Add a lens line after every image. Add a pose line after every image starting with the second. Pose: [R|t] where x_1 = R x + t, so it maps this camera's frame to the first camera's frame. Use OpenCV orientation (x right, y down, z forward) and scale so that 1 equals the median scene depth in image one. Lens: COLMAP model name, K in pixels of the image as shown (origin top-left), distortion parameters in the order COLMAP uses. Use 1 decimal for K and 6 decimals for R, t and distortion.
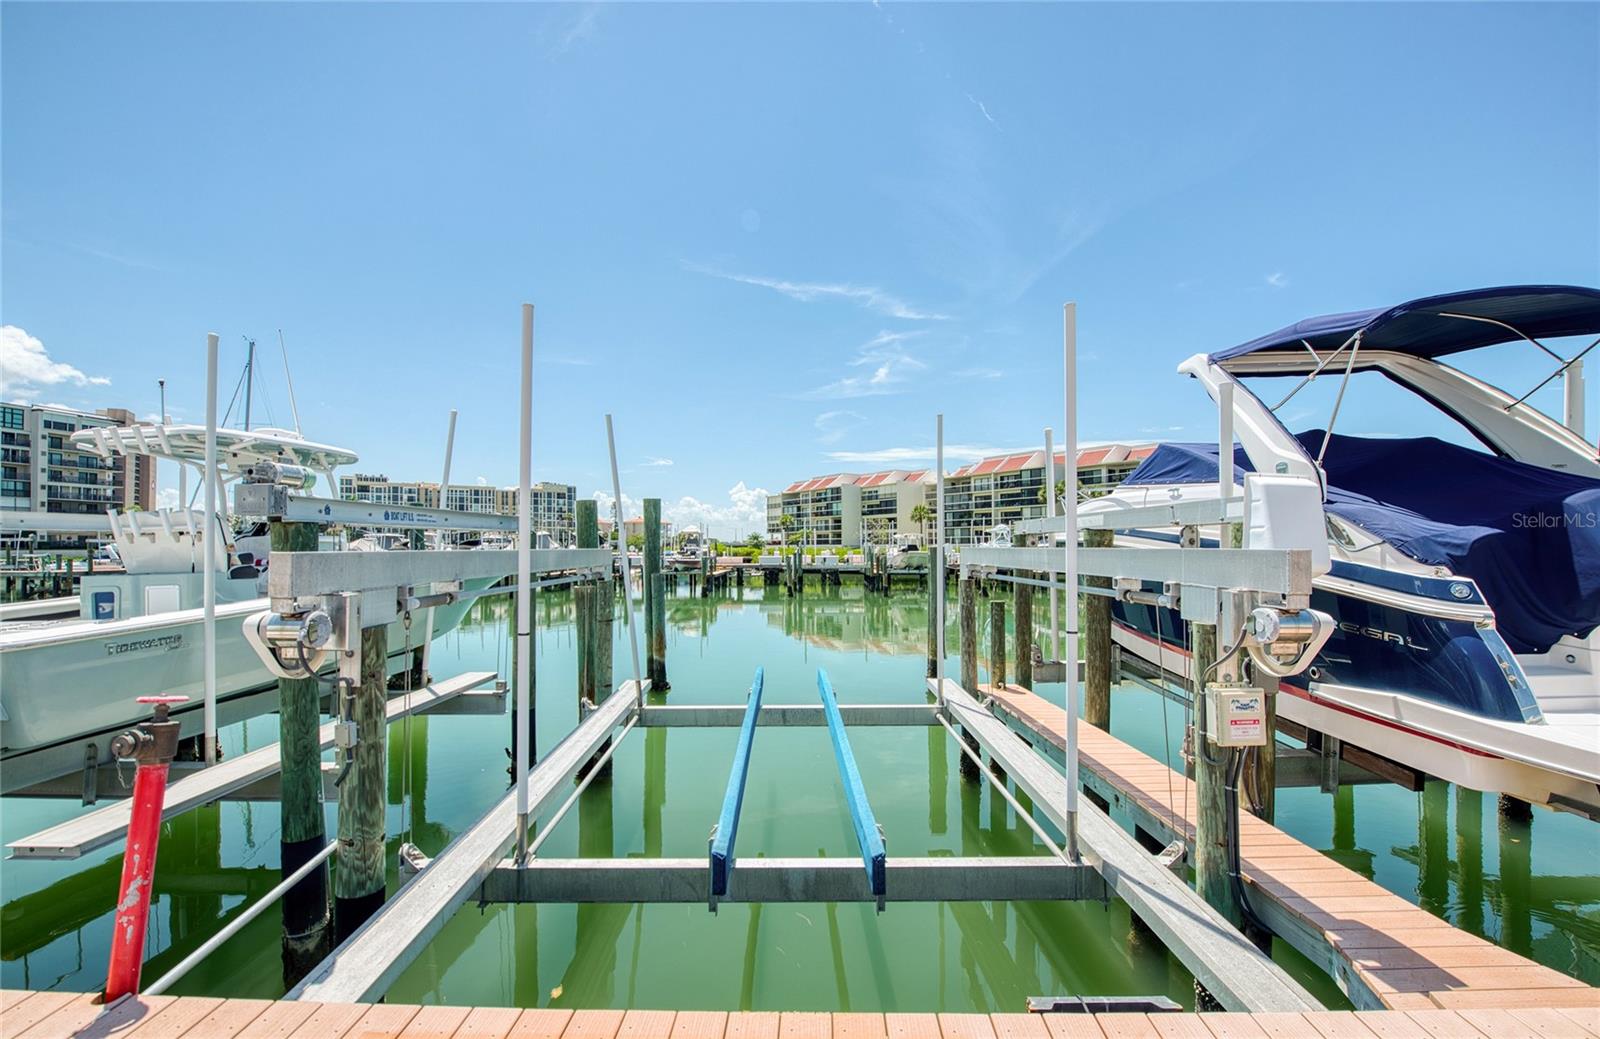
lens RADIAL K [[705.0, 0, 793.5], [0, 705.0, 529.5], [0, 0, 1]] dist [-0.015241, -0.000451]
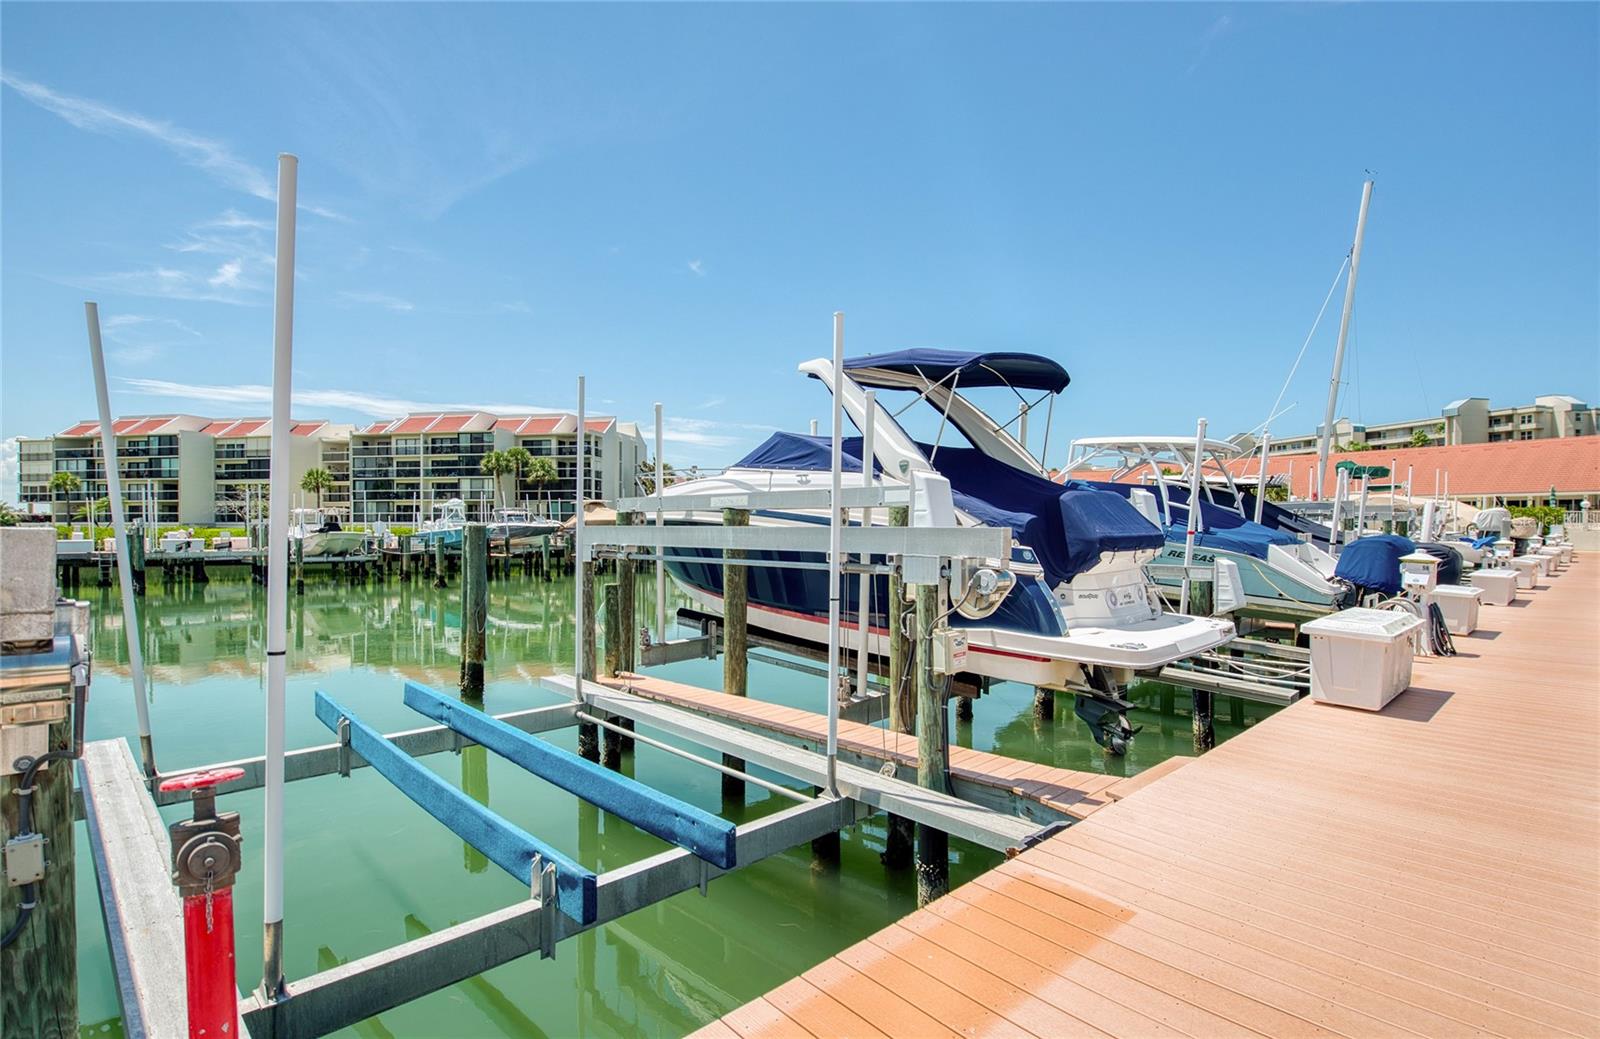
lens RADIAL K [[873.3, 0, 799.4], [0, 873.3, 517.4], [0, 0, 1]] dist [0.001605, -0.004518]
pose [[0.670994, 0.010967, 0.741382, -0.166277], [-0.020964, 0.999771, 0.004185, 0.001670], [-0.741166, -0.018351, 0.671070, 0.019949]]
